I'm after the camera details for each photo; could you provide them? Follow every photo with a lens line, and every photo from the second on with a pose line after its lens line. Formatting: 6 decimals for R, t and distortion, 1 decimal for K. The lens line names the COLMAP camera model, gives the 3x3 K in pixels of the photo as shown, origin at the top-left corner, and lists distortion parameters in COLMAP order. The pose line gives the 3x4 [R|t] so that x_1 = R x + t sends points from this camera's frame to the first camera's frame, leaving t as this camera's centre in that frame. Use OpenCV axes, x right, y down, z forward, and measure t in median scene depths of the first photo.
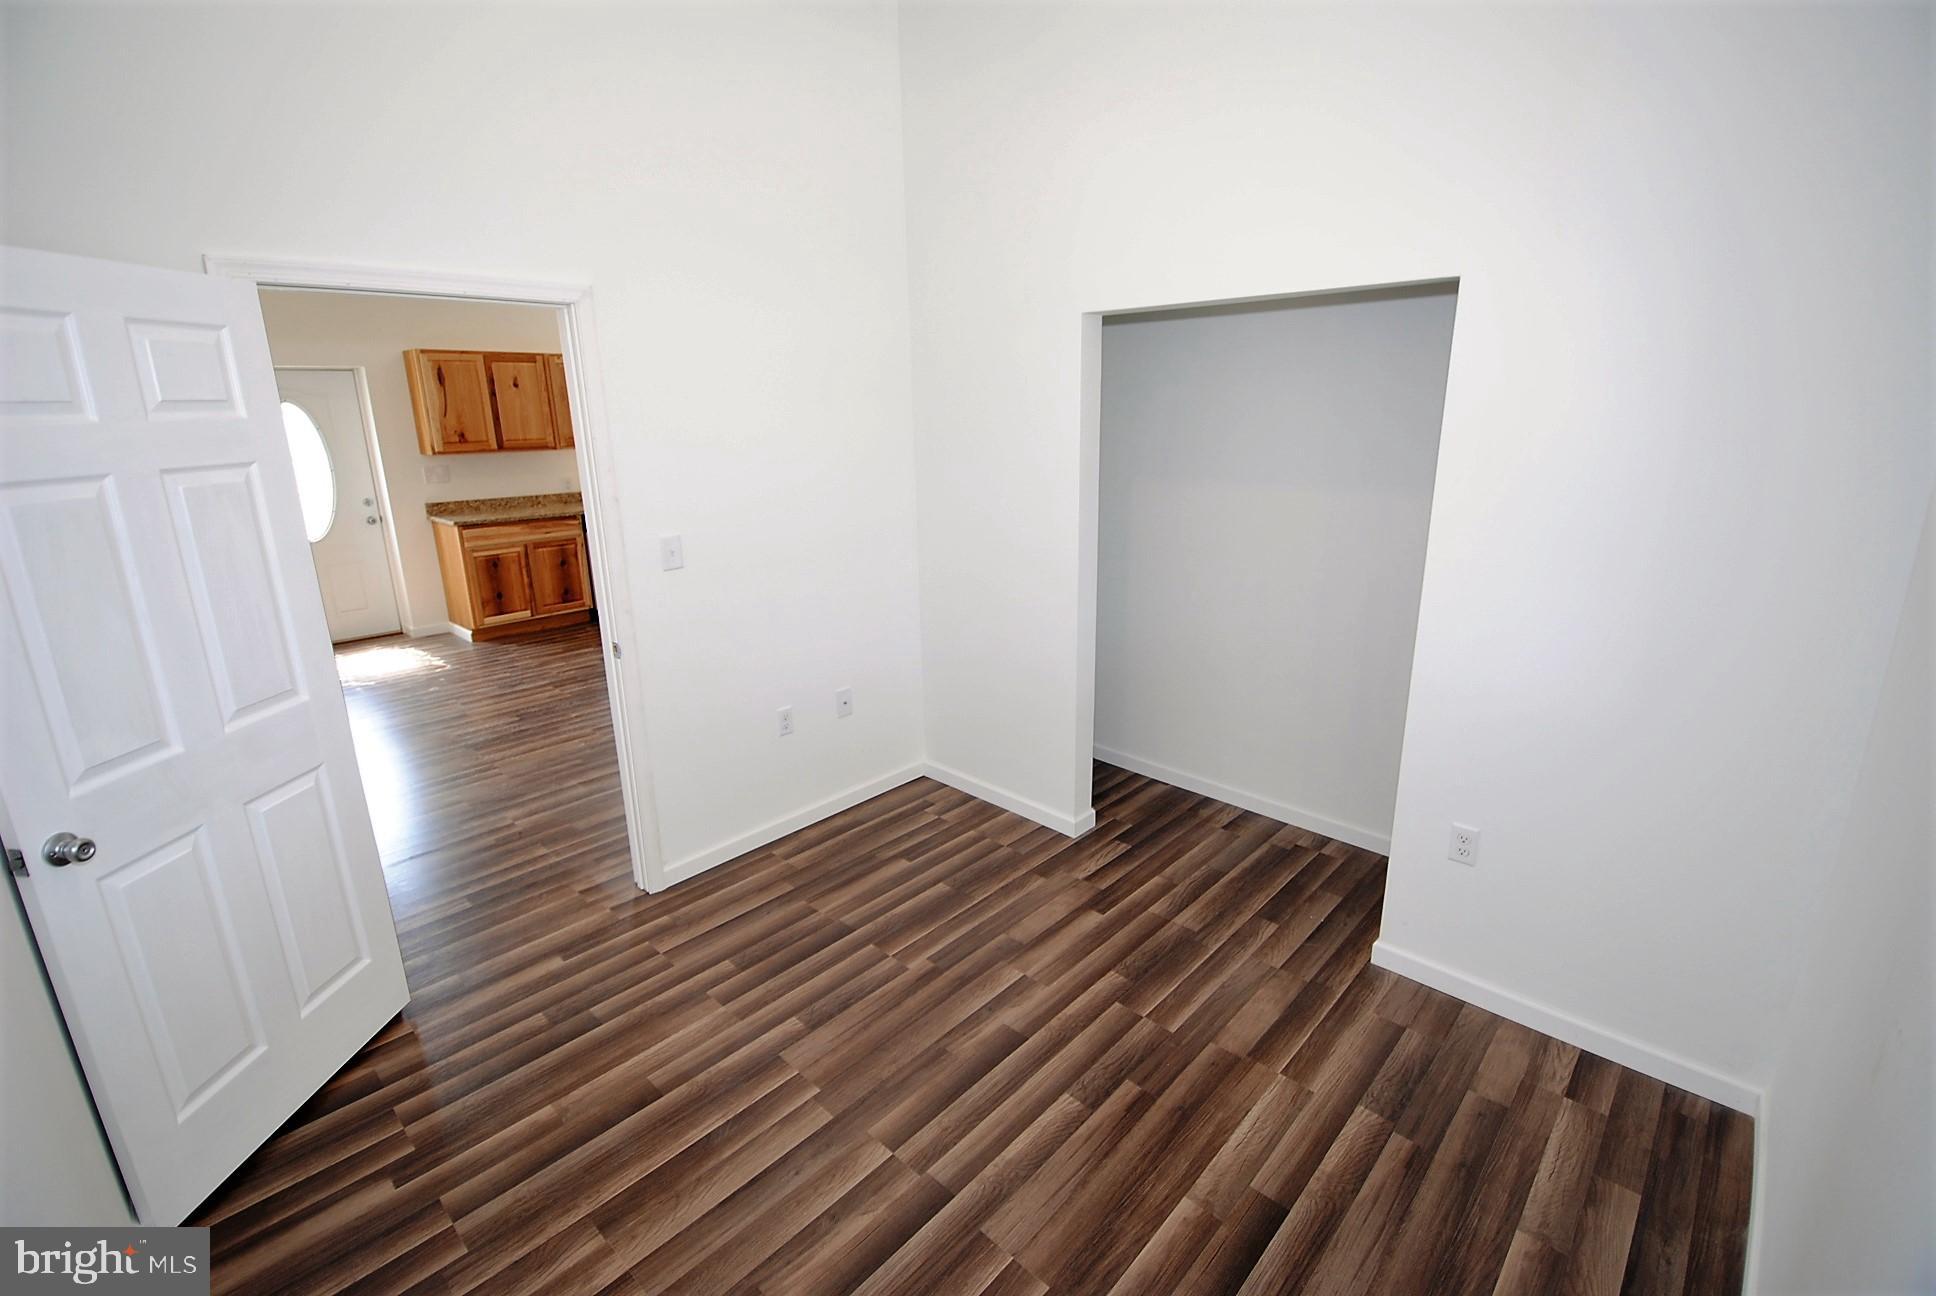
lens RADIAL K [[847.6, 0, 982.8], [0, 847.6, 634.4], [0, 0, 1]] dist [0.010294, -0.018865]
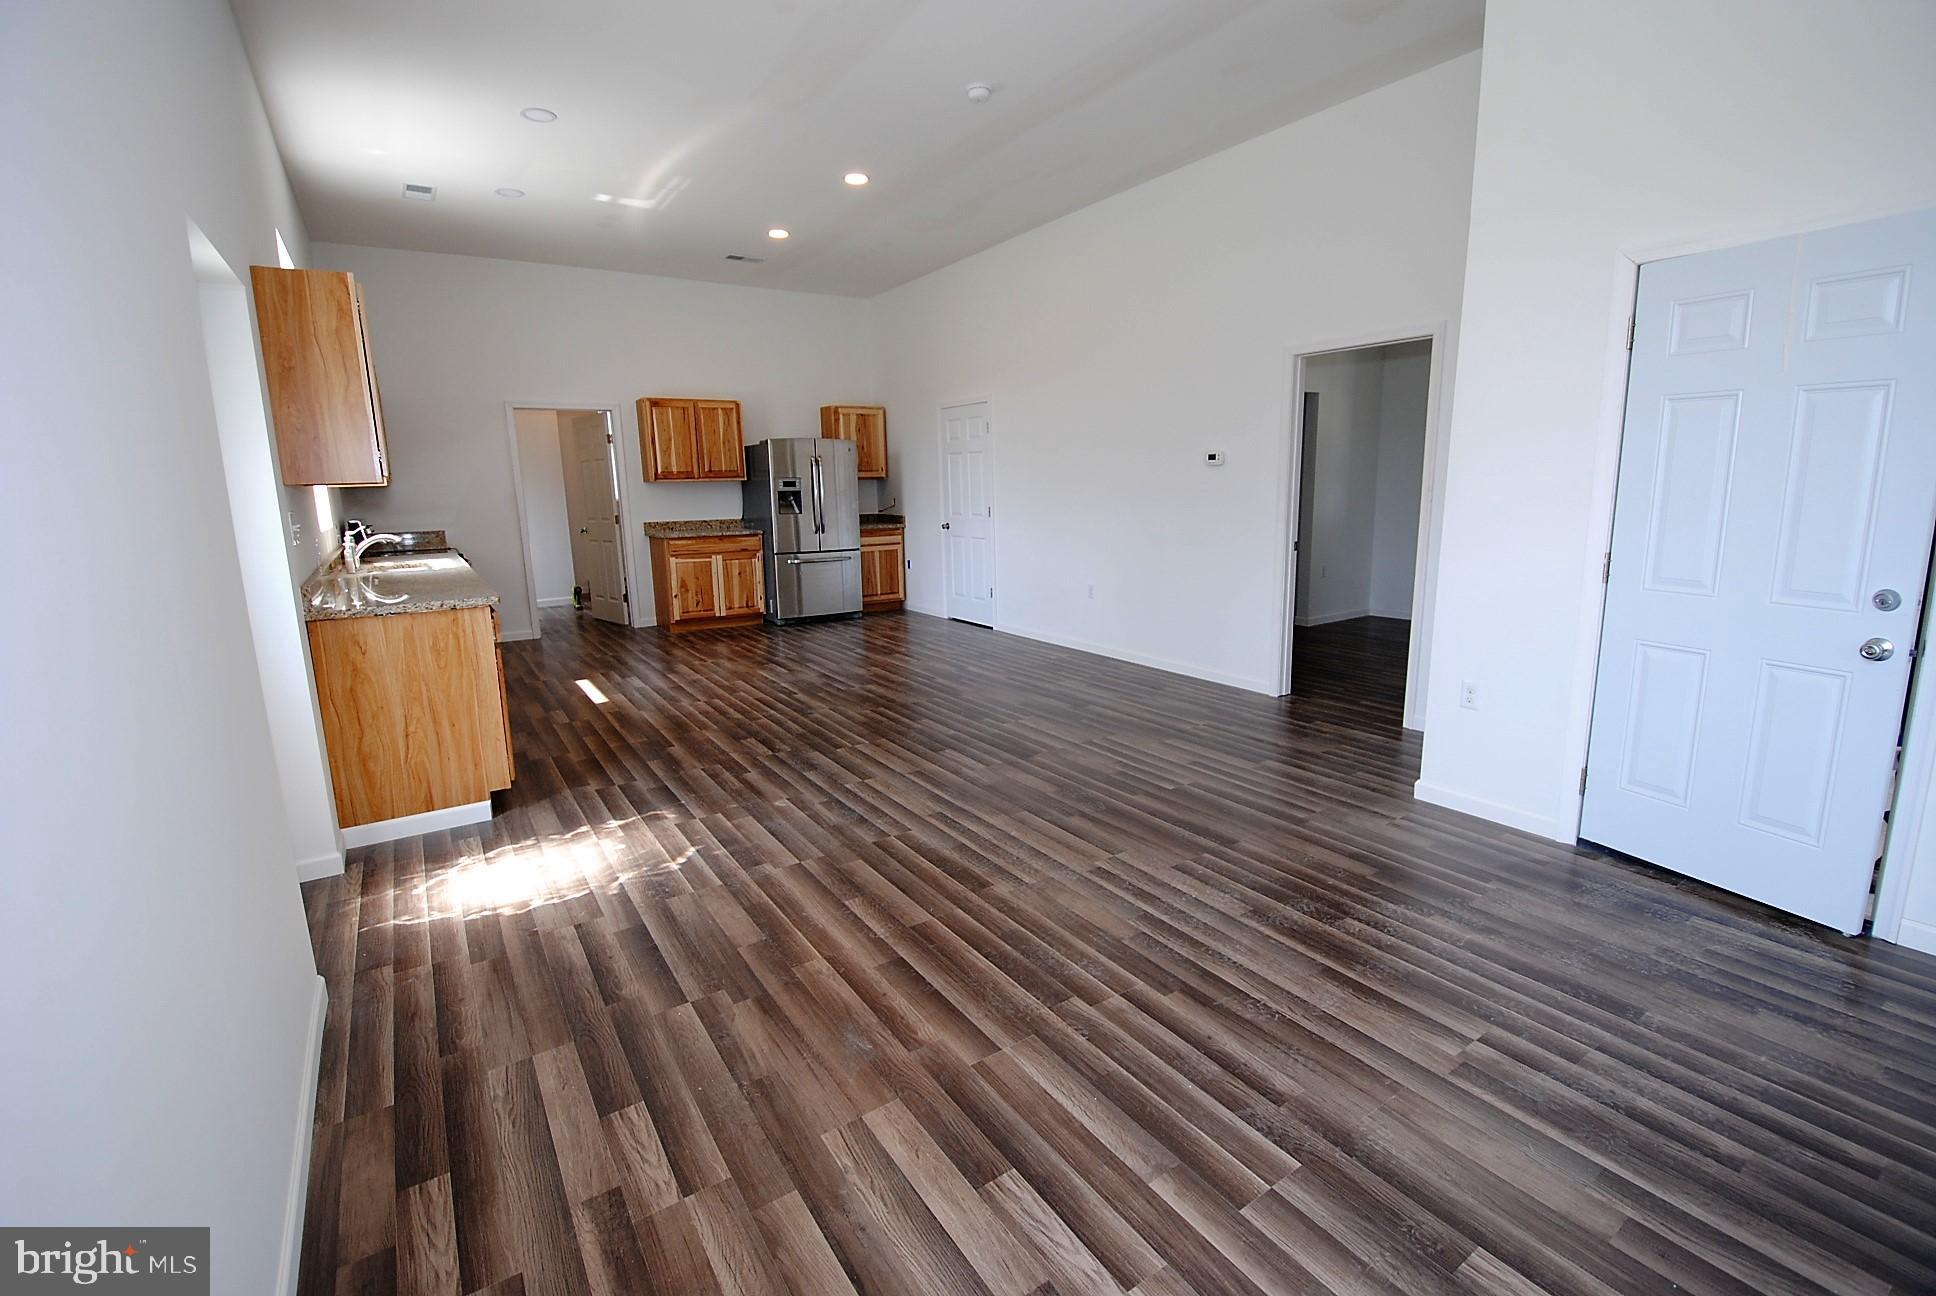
lens RADIAL K [[847.6, 0, 978.2], [0, 847.6, 634.5], [0, 0, 1]] dist [0.010294, -0.018865]
pose [[0.229465, -0.171015, 0.958175, -1.033416], [0.270768, 0.956799, 0.105926, -0.077522], [-0.934896, 0.235137, 0.265858, 0.528635]]
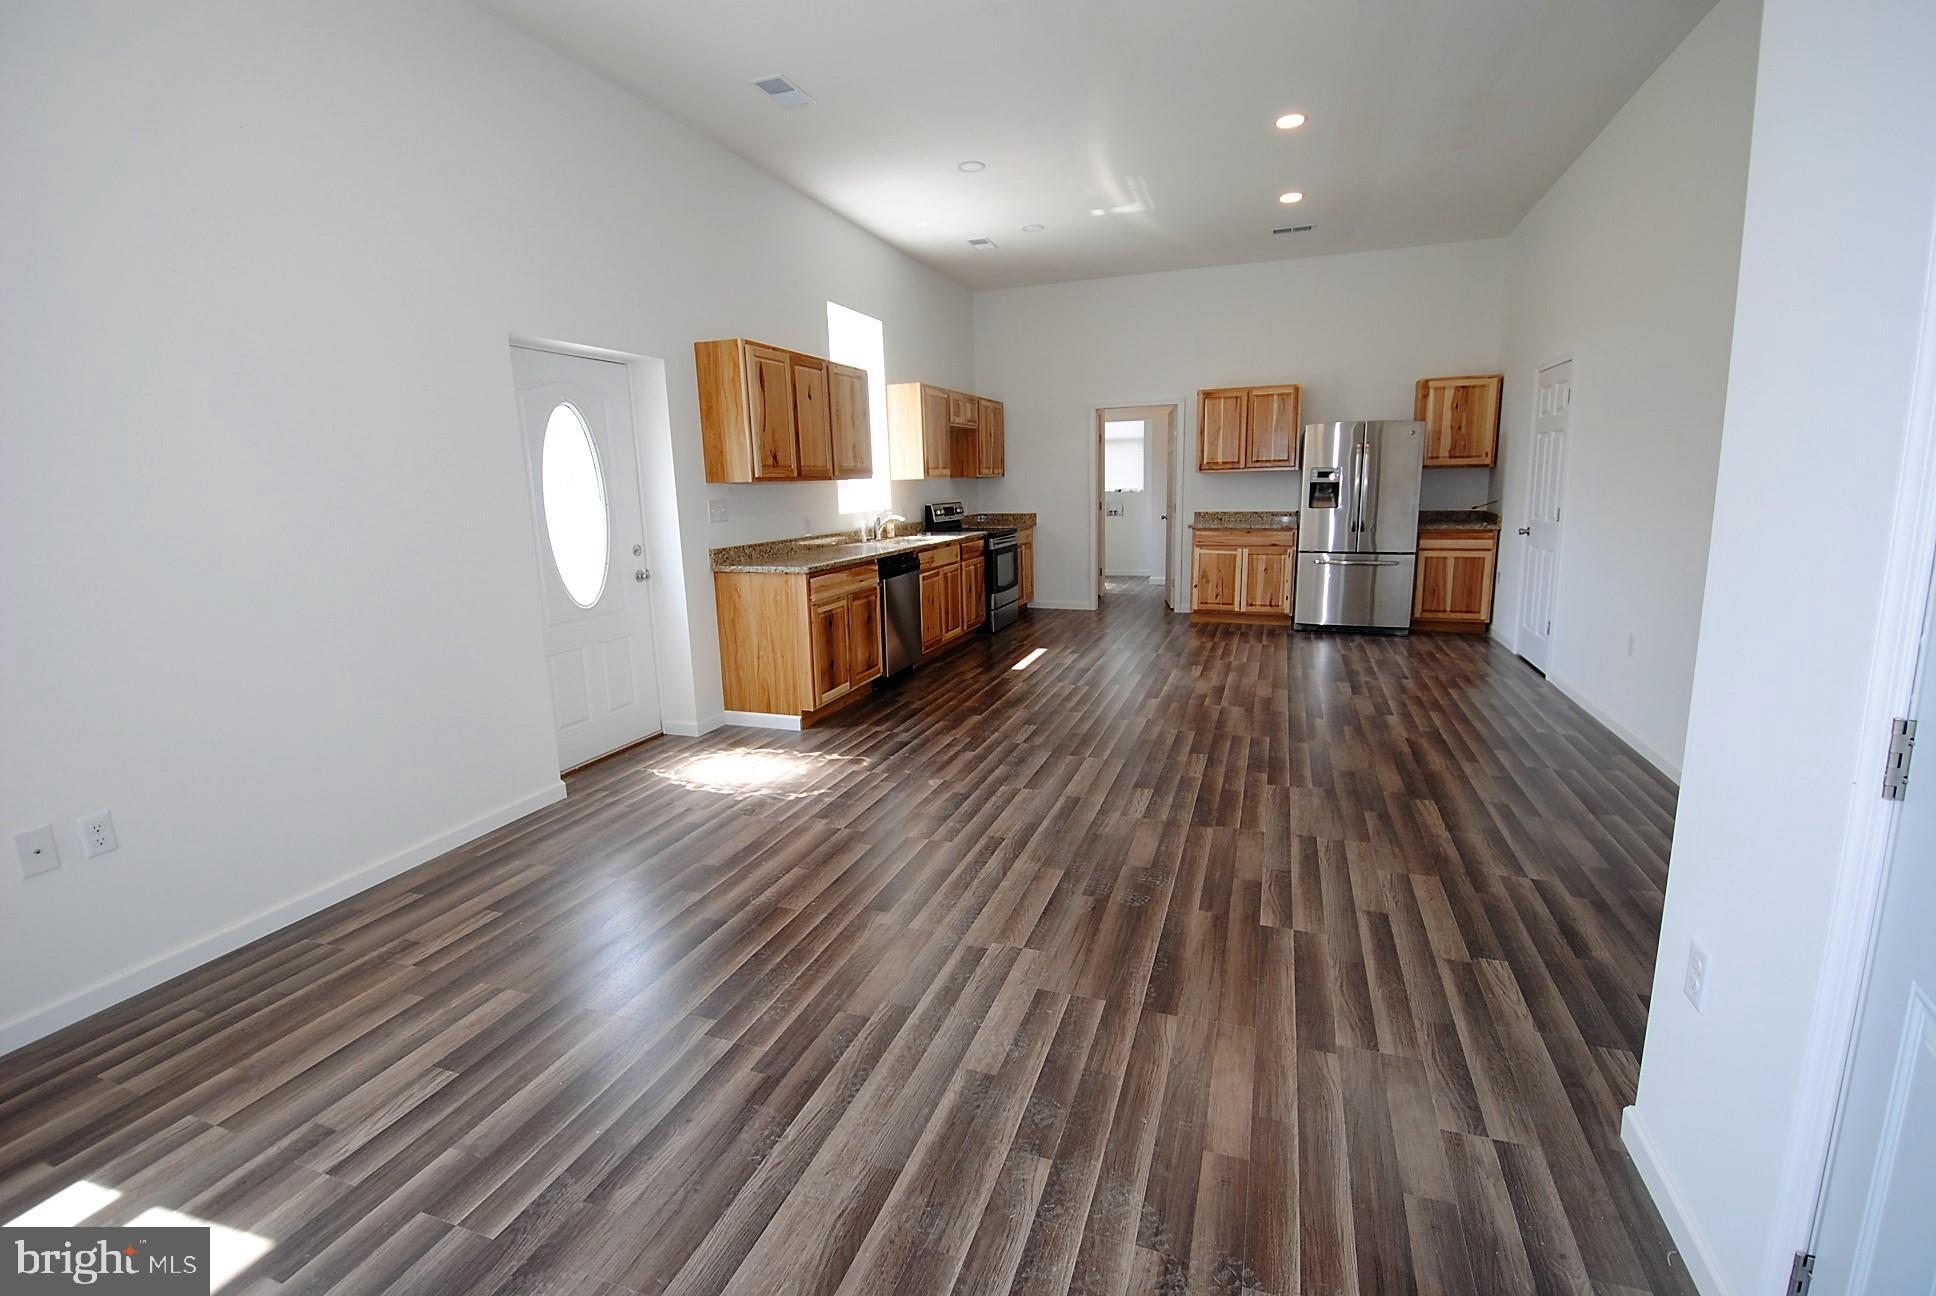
lens RADIAL K [[847.6, 0, 975.4], [0, 847.6, 633.7], [0, 0, 1]] dist [0.010294, -0.018865]
pose [[0.918954, -0.082182, 0.385707, -0.738204], [0.116579, 0.990945, -0.066611, -0.006891], [-0.376741, 0.106178, 0.920213, 0.247108]]
